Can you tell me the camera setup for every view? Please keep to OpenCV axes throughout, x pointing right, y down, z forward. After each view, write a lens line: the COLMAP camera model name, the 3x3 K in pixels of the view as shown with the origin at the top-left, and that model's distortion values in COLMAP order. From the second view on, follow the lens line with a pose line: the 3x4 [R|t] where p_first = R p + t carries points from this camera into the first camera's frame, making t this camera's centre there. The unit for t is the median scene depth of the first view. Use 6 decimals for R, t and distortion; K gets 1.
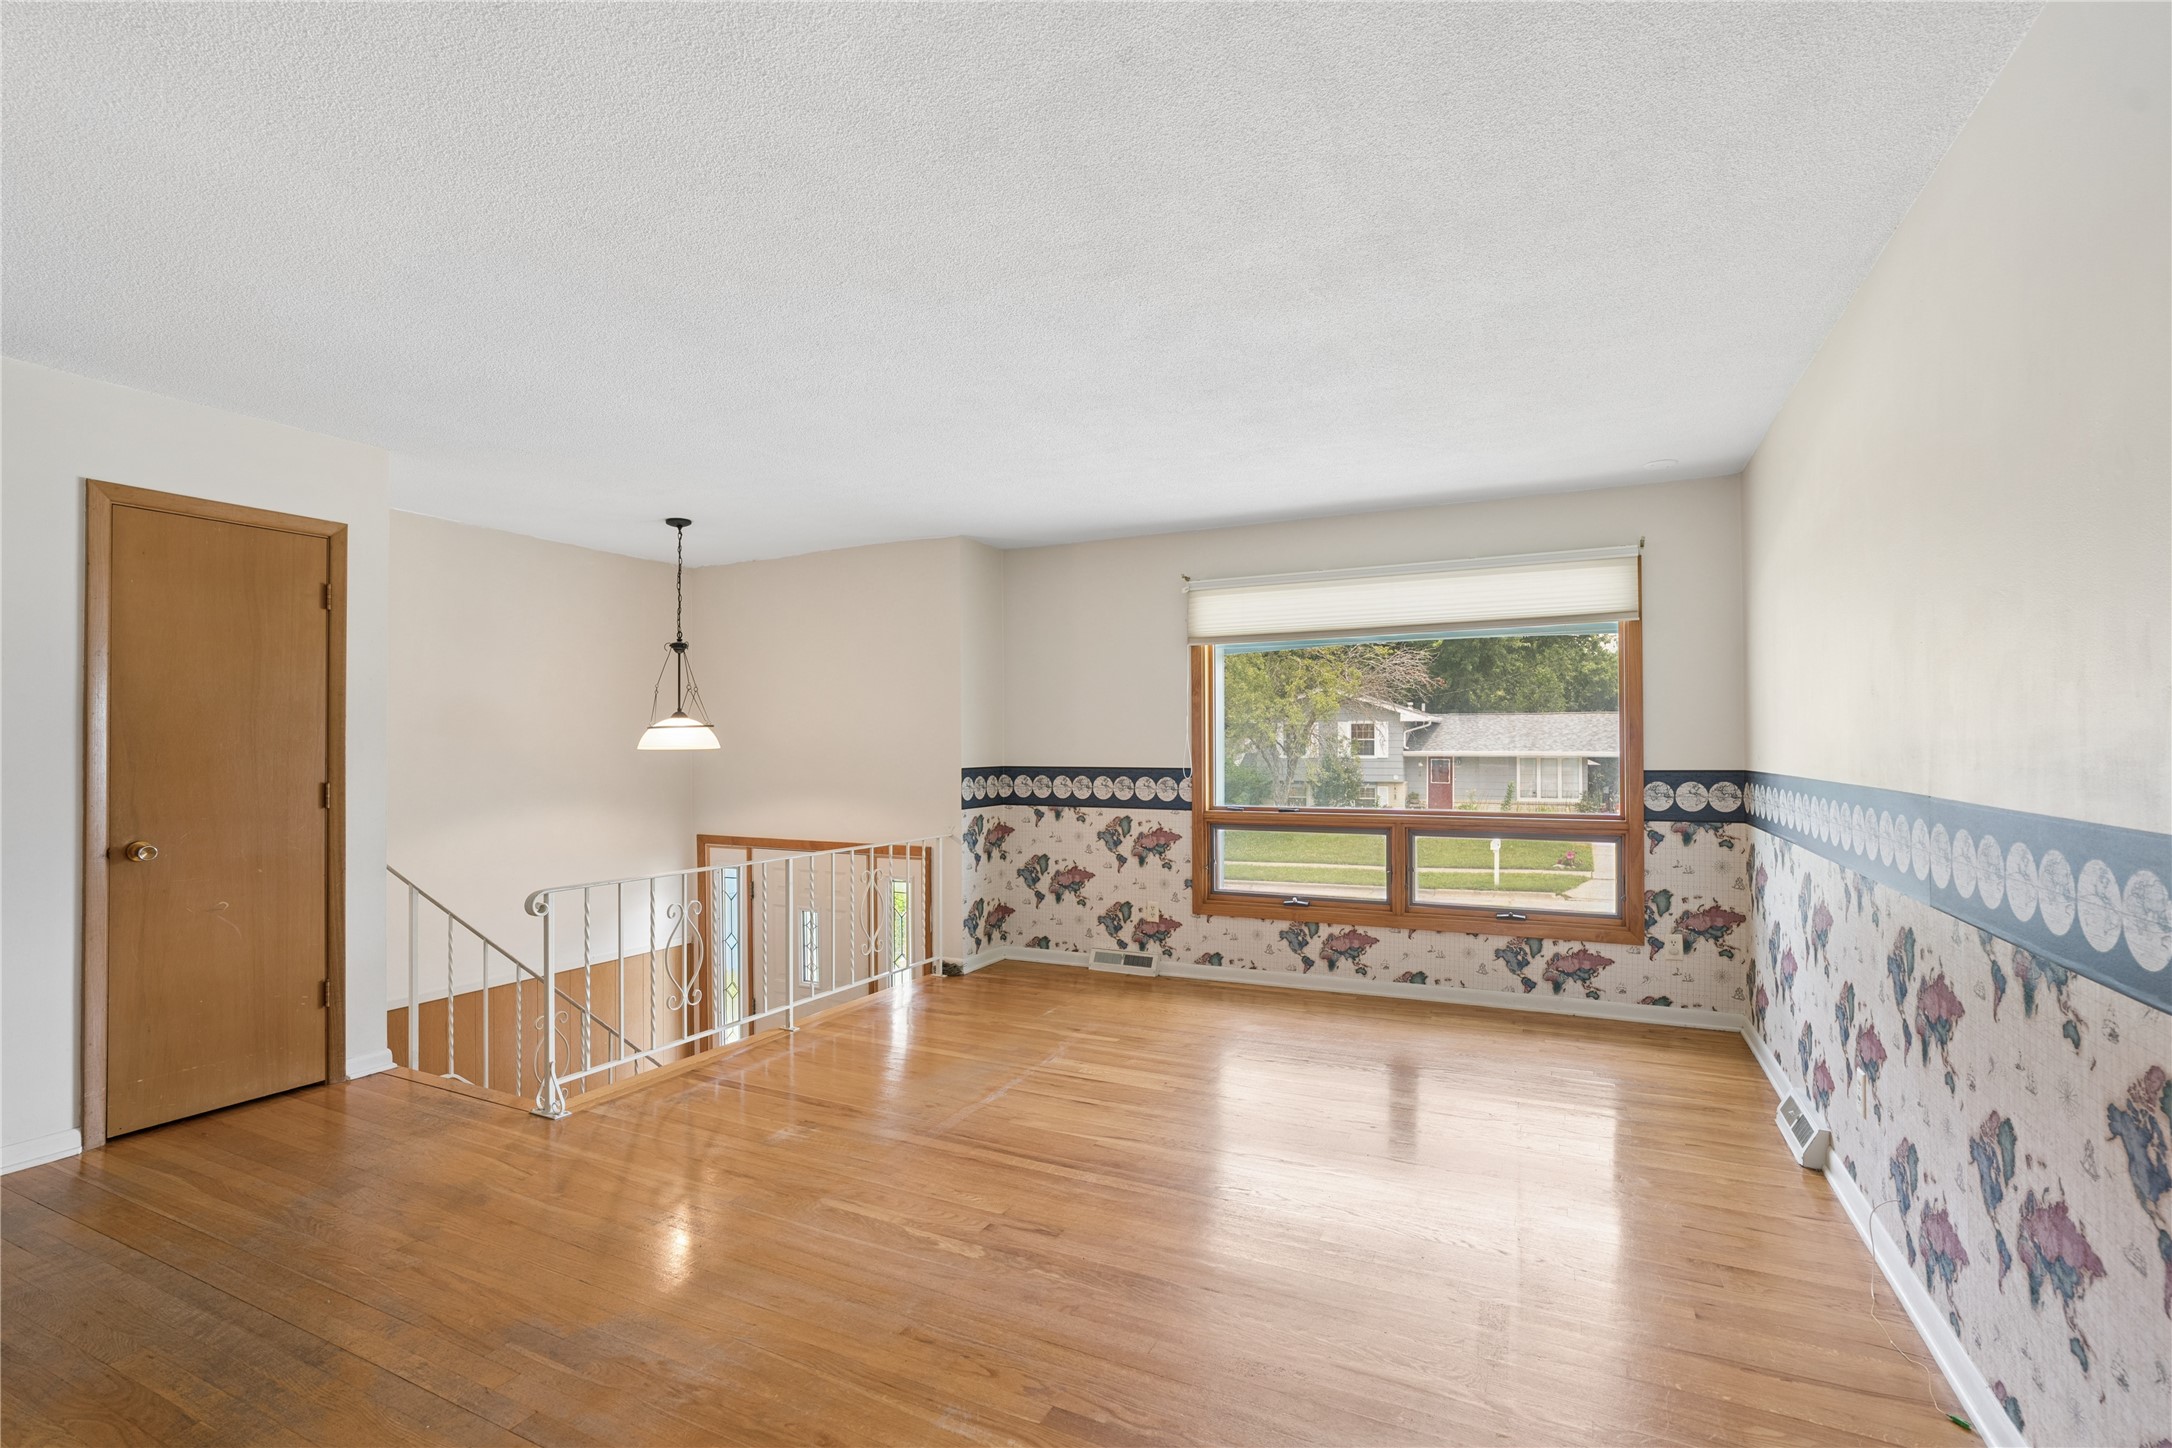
lens RADIAL K [[989.6, 0, 1079.6], [0, 989.6, 720.7], [0, 0, 1]] dist [-0.046516, 0.021336]
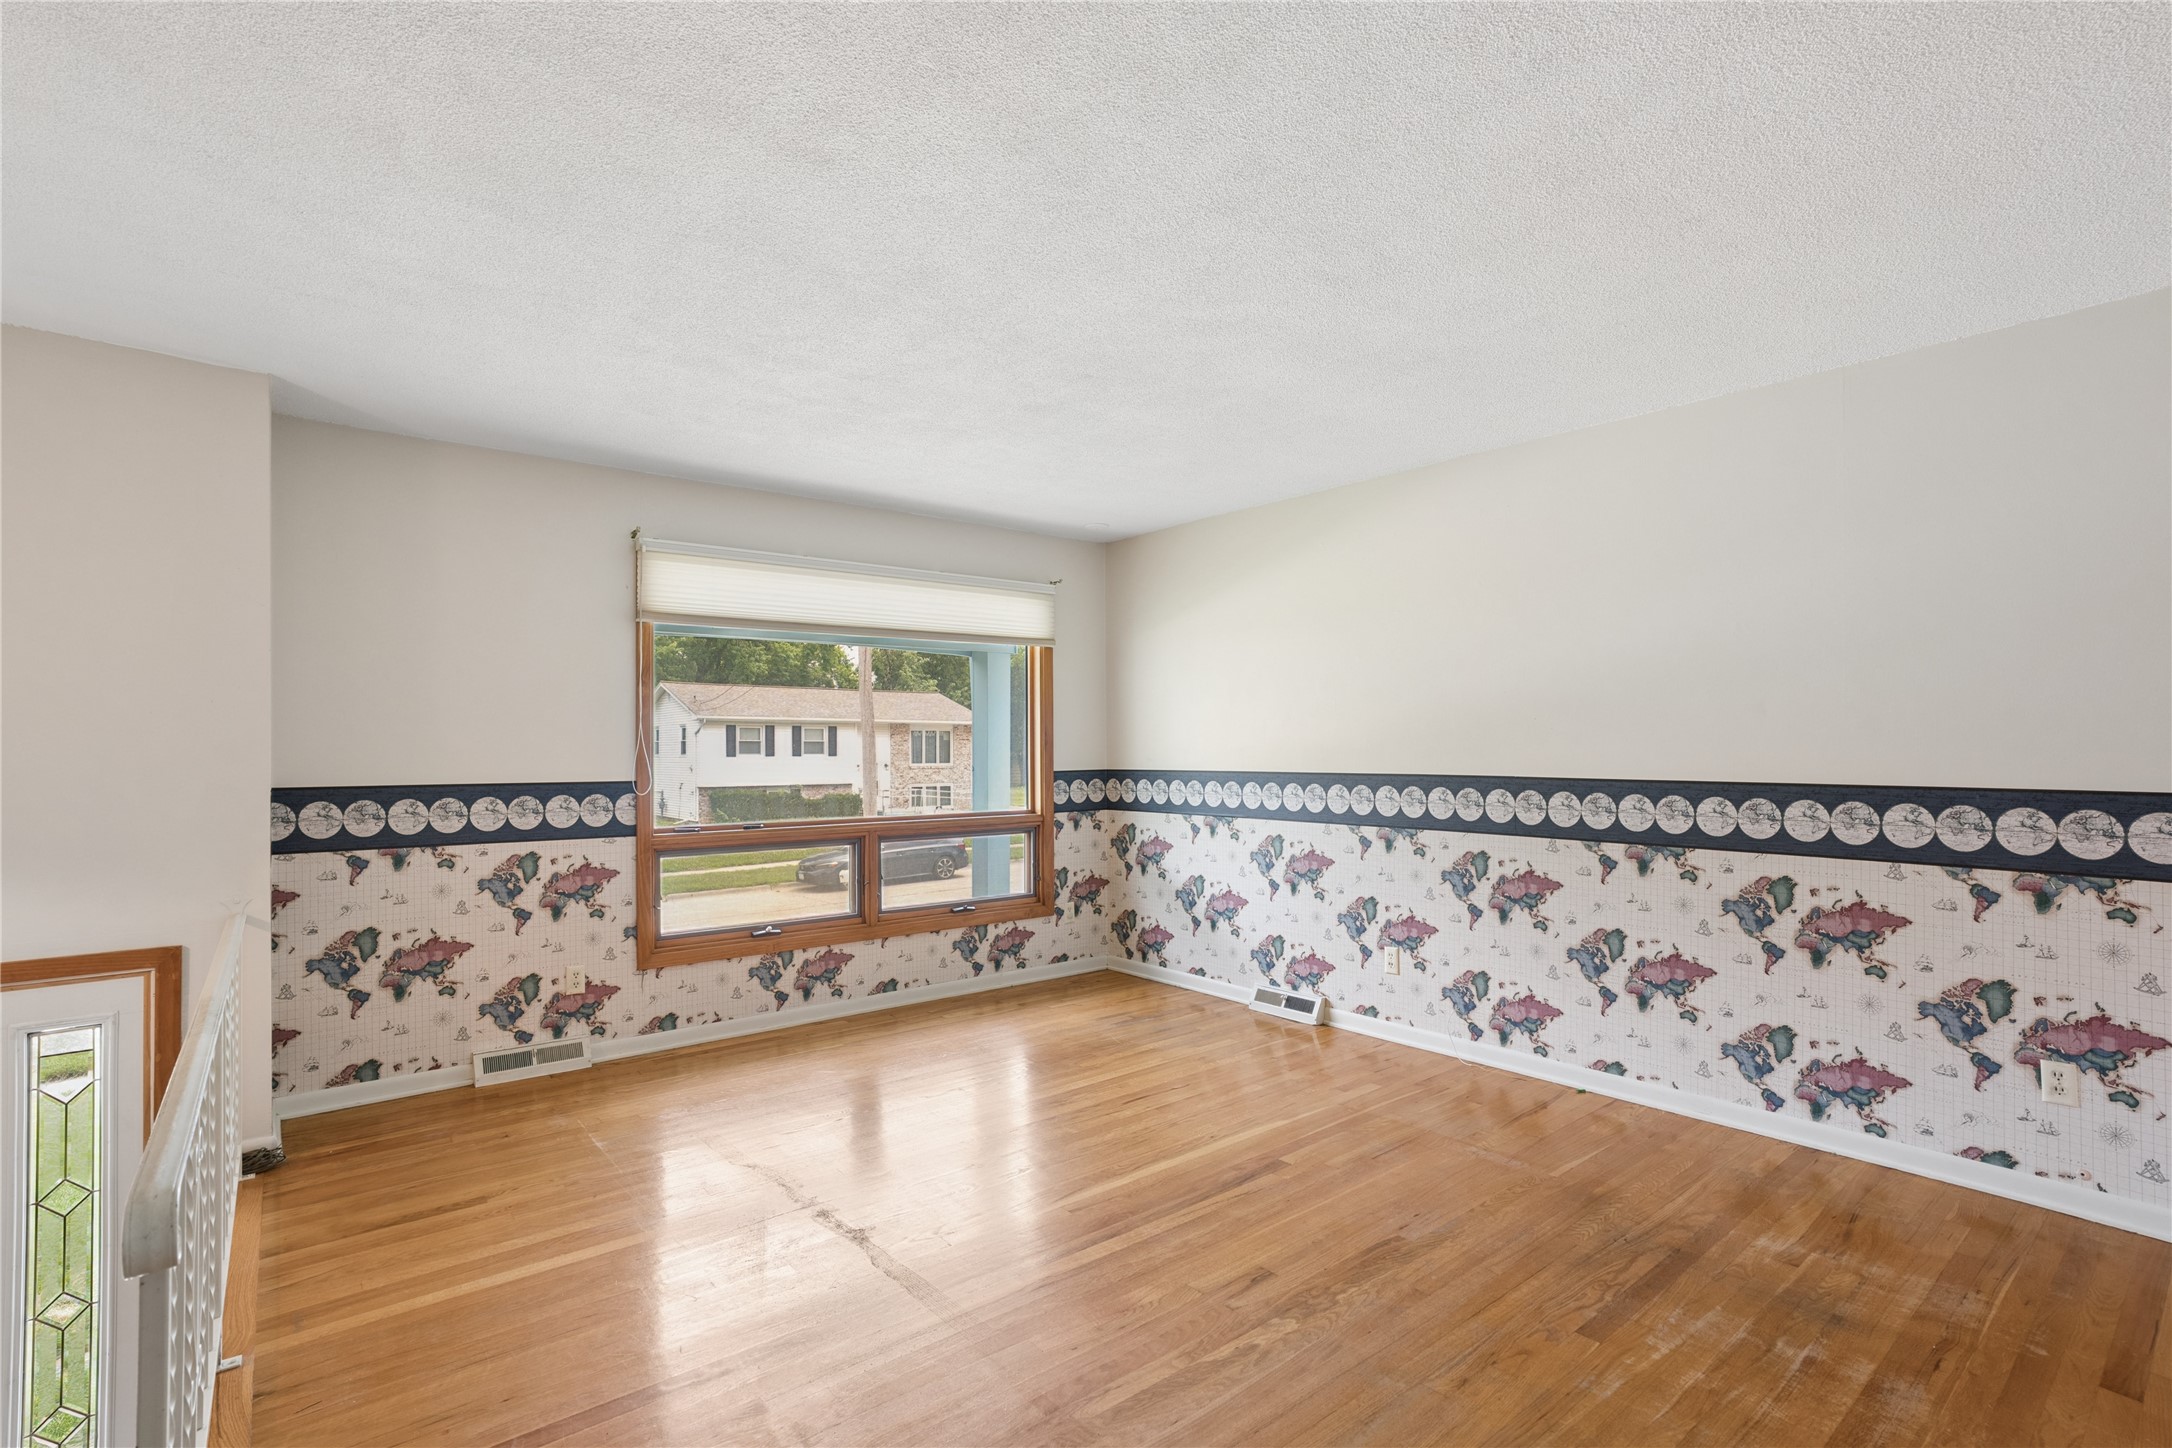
lens RADIAL K [[1012.9, 0, 1089.2], [0, 1012.9, 740.5], [0, 0, 1]] dist [-0.042437, 0.023785]
pose [[0.413194, 0.009232, 0.910596, -0.450841], [-0.018754, 0.999823, -0.001627, 0.011351], [-0.910450, -0.016406, 0.413294, 0.359885]]
